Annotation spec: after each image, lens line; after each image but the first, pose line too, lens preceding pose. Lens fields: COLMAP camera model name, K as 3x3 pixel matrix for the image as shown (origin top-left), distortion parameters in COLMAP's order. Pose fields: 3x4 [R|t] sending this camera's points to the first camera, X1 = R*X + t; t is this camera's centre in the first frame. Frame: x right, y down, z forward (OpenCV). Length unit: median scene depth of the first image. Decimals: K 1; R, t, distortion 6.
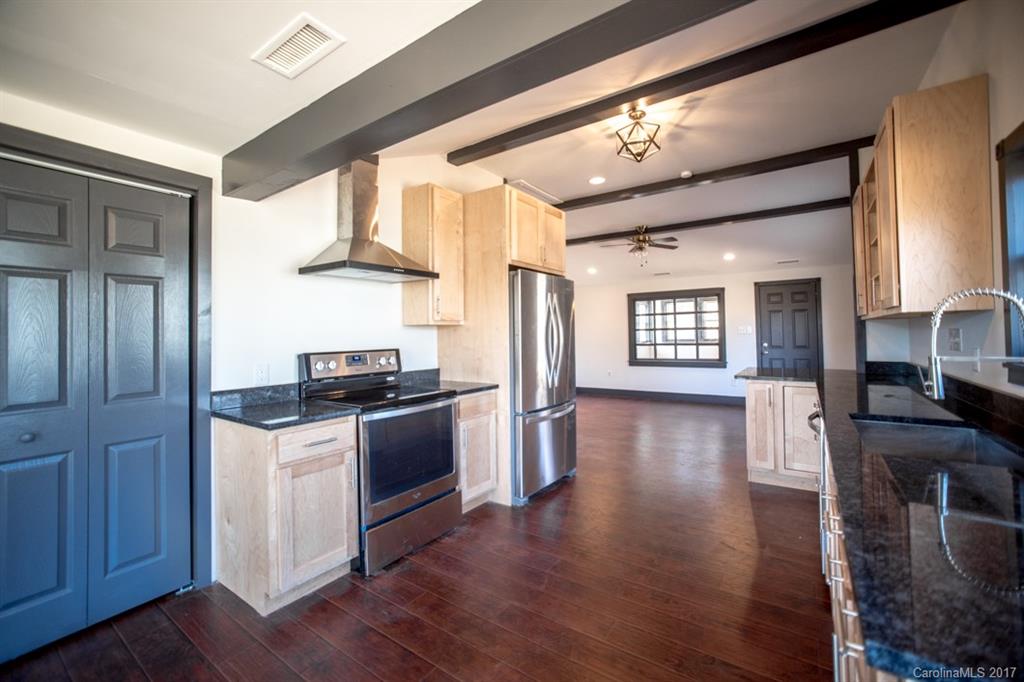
lens RADIAL K [[420.2, 0, 511.5], [0, 420.2, 325.8], [0, 0, 1]] dist [-0.000328, -0.000022]
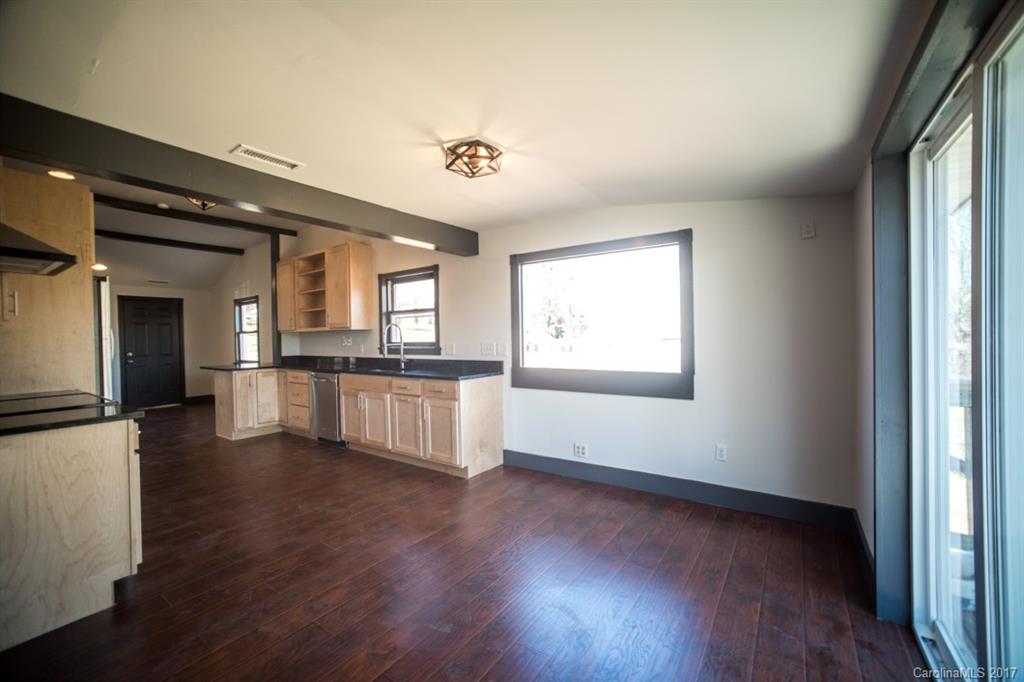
lens RADIAL K [[405.6, 0, 512.0], [0, 405.6, 341.0], [0, 0, 1]] dist [-0.000089, -0.000007]
pose [[-0.005735, -0.002518, 0.999980, -0.628443], [0.001111, 0.999996, 0.002525, 0.012729], [-0.999983, 0.001125, -0.005732, 0.028523]]
